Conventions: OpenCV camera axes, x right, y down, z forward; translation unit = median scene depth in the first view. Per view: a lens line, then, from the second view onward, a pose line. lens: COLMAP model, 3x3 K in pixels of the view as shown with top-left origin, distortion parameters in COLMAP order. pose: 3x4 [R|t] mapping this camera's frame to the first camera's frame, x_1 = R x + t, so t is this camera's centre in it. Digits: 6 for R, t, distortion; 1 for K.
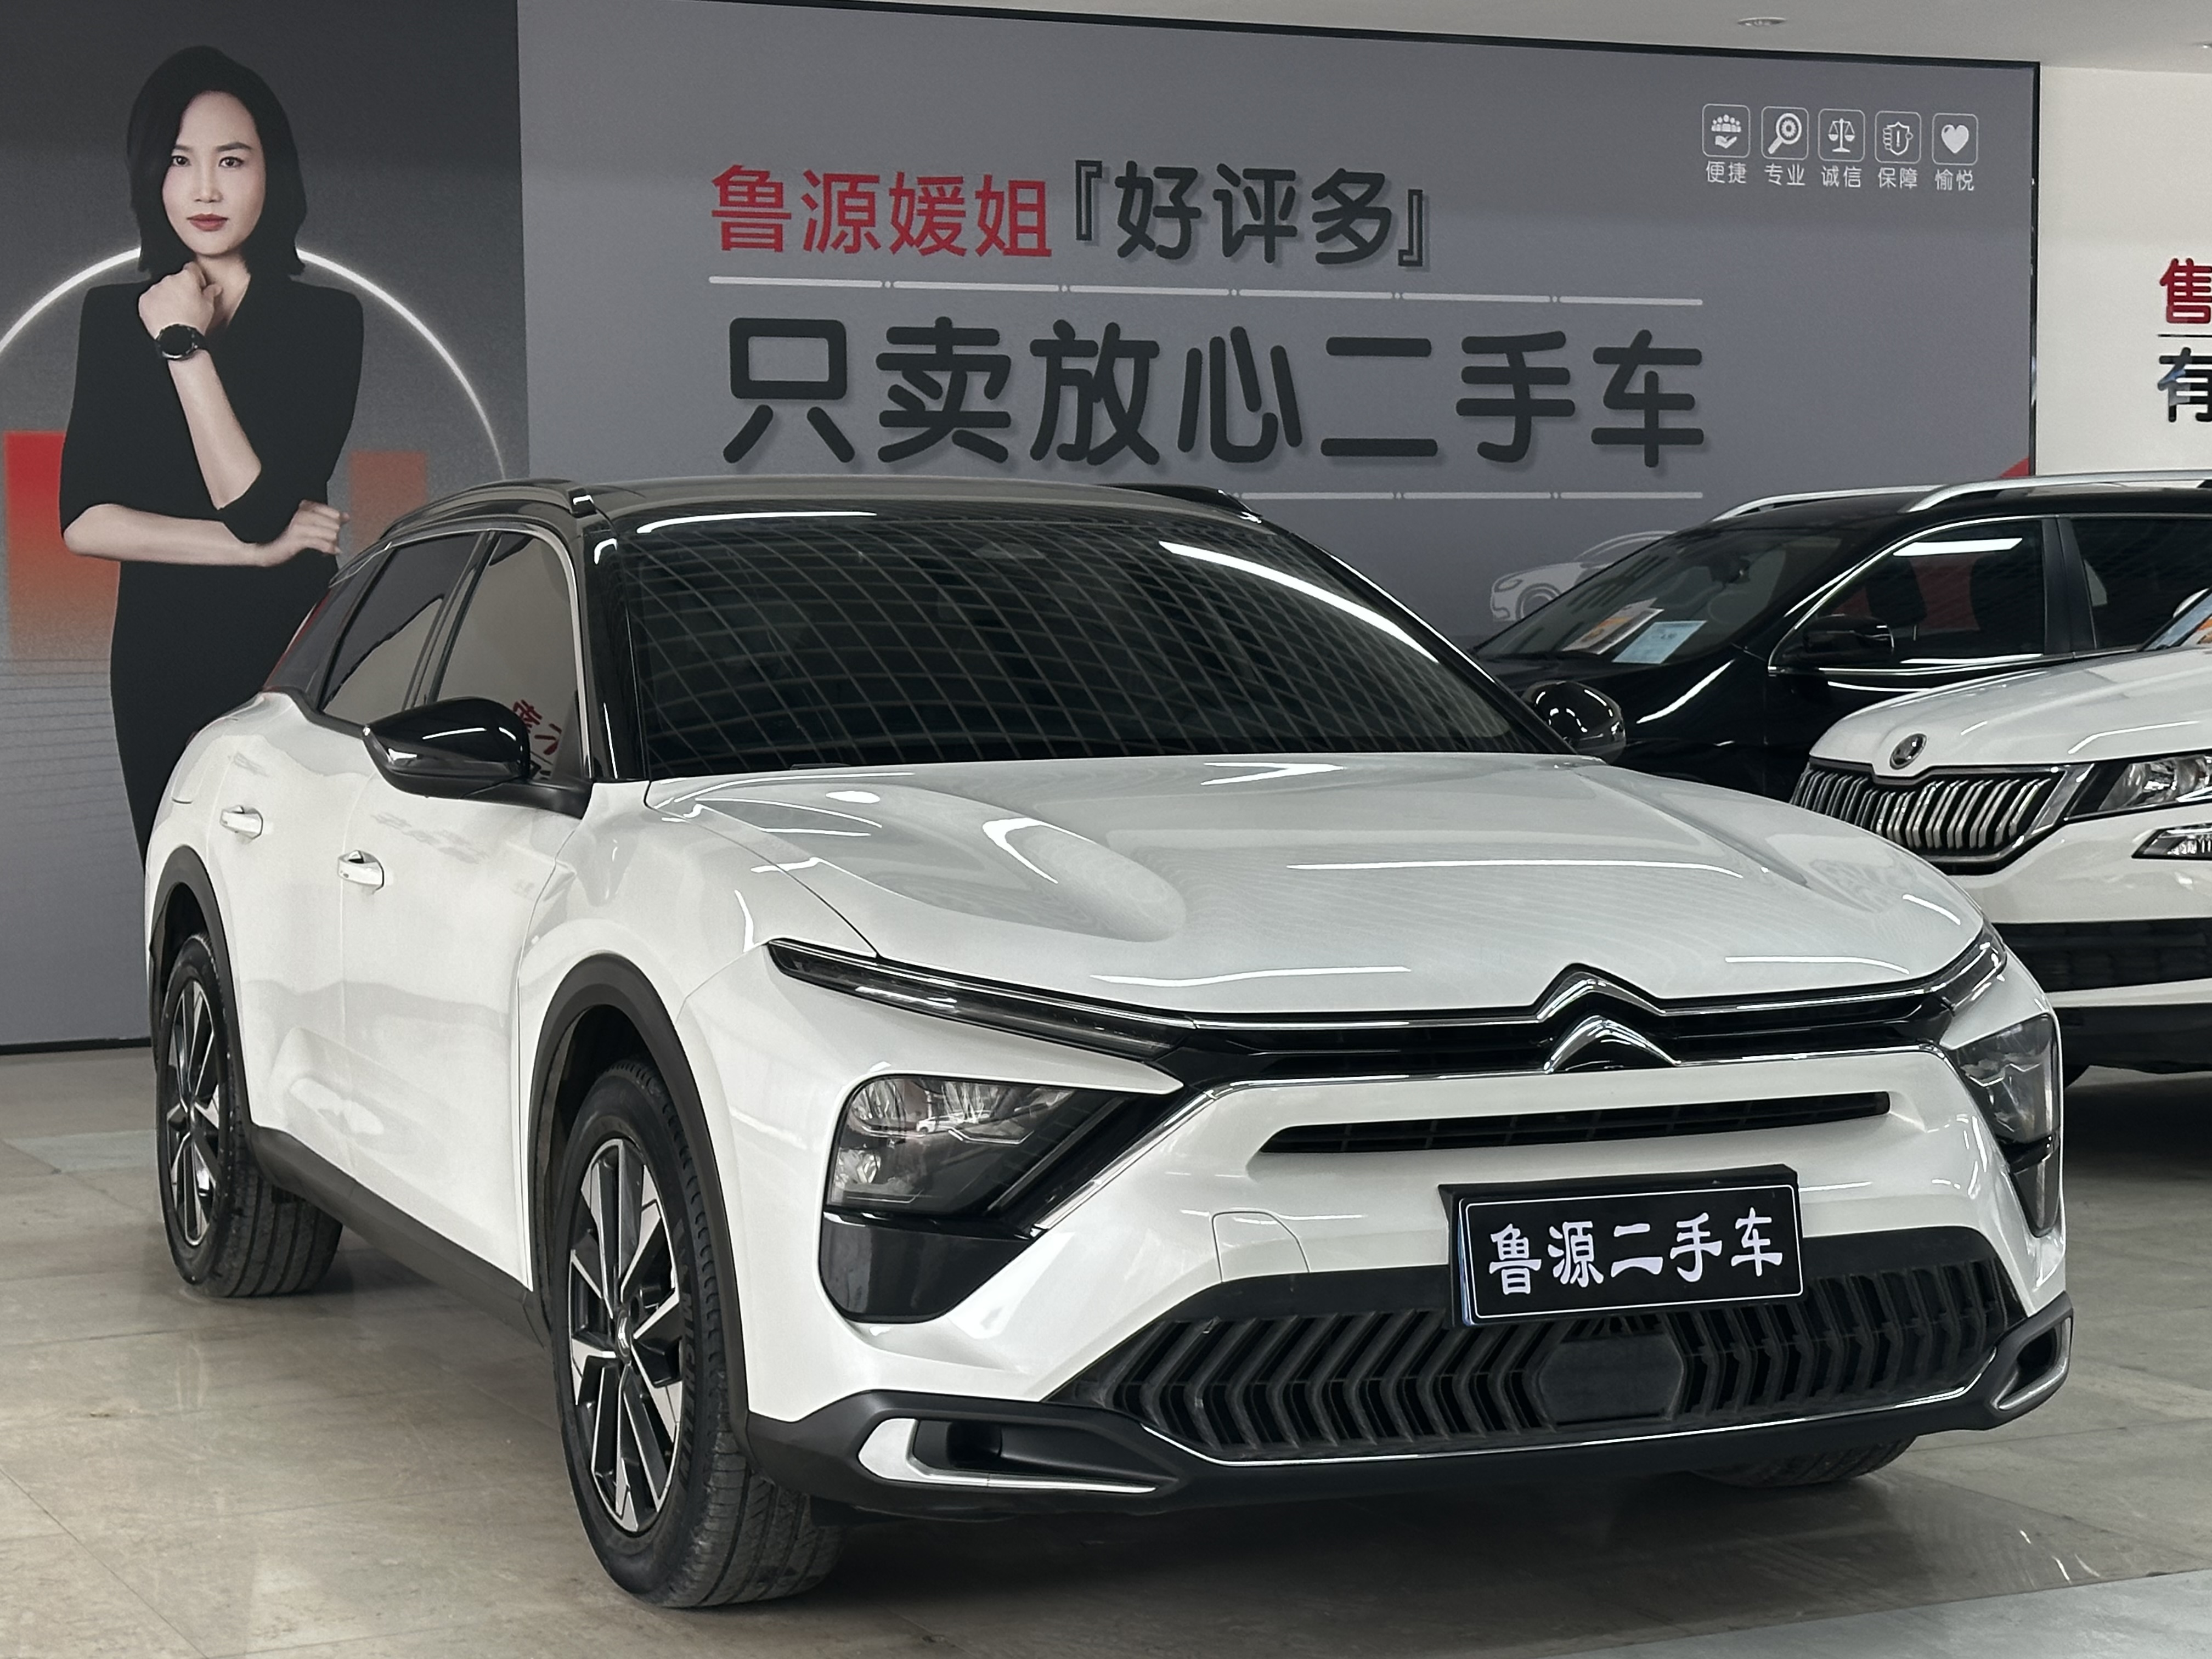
lens RADIAL K [[4097.8, 0, 1114.1], [0, 4097.8, 825.2], [0, 0, 1]] dist [0.133917, 0.000000]
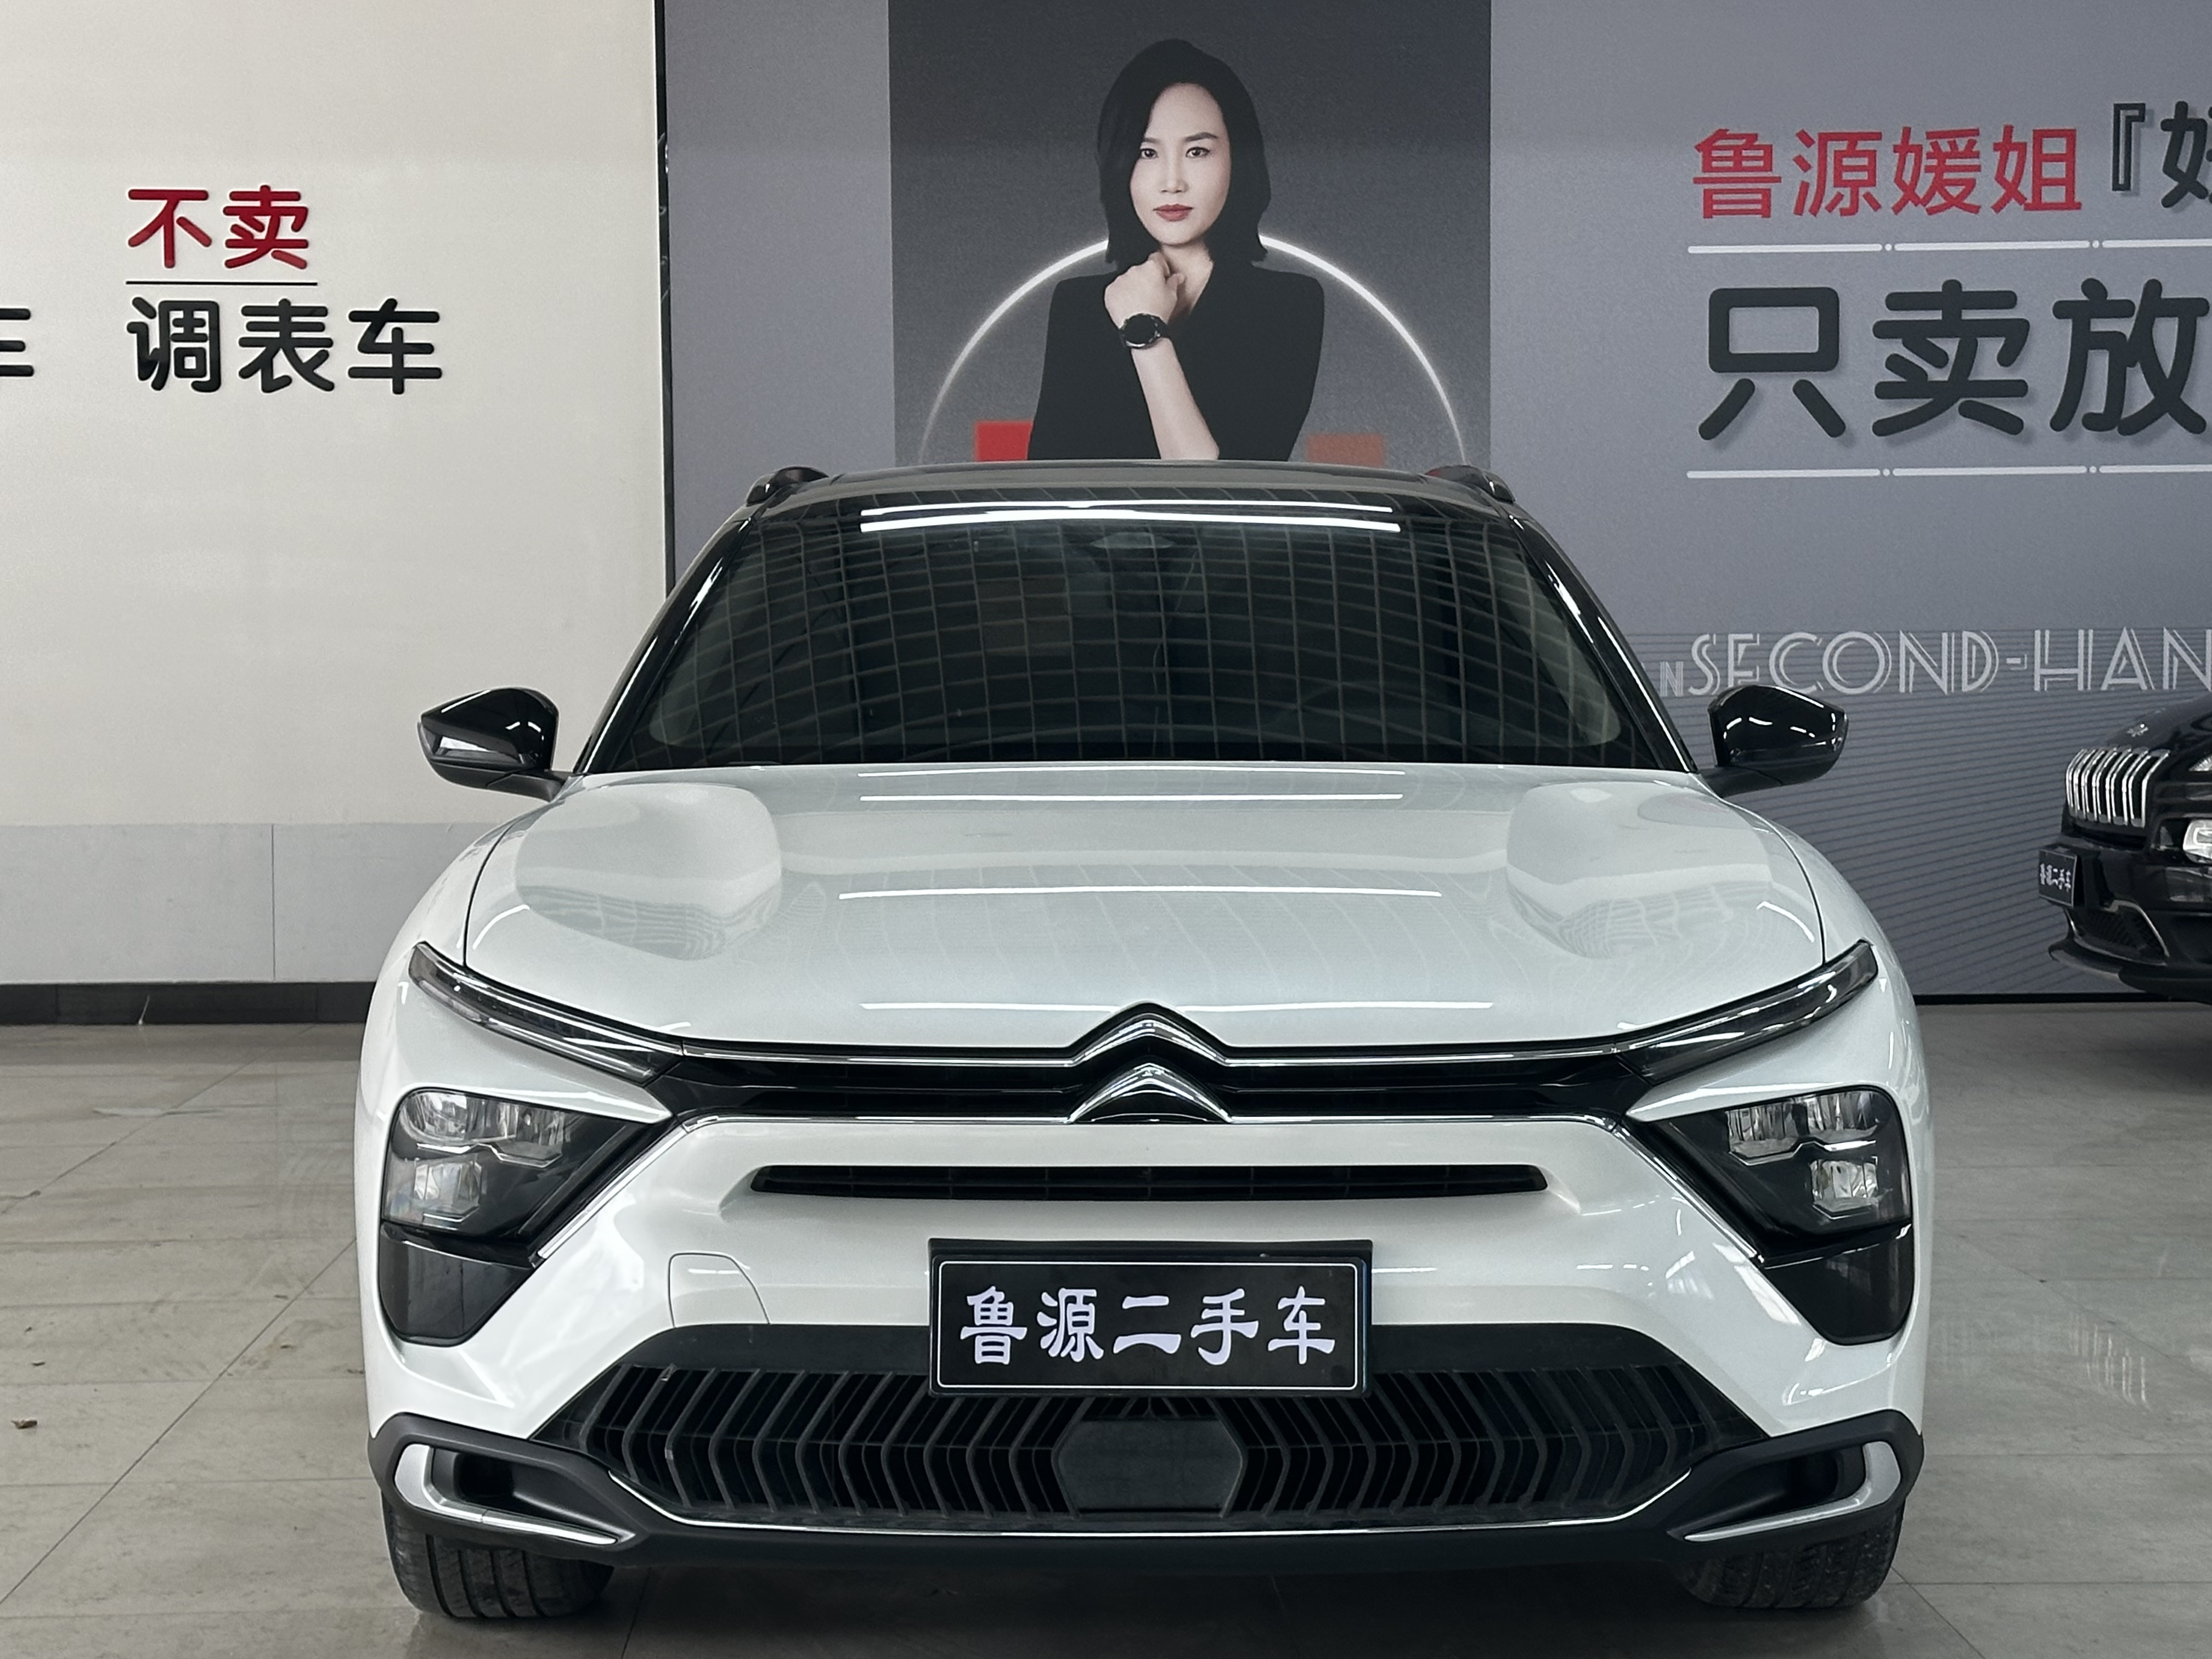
lens RADIAL K [[4097.8, 0, 1107.6], [0, 4097.8, 836.5], [0, 0, 1]] dist [0.133917, 0.000000]
pose [[0.916161, 0.028210, -0.399816, 0.176100], [-0.024662, 0.999598, 0.014016, -0.005822], [0.400051, -0.002981, 0.916488, 0.064799]]
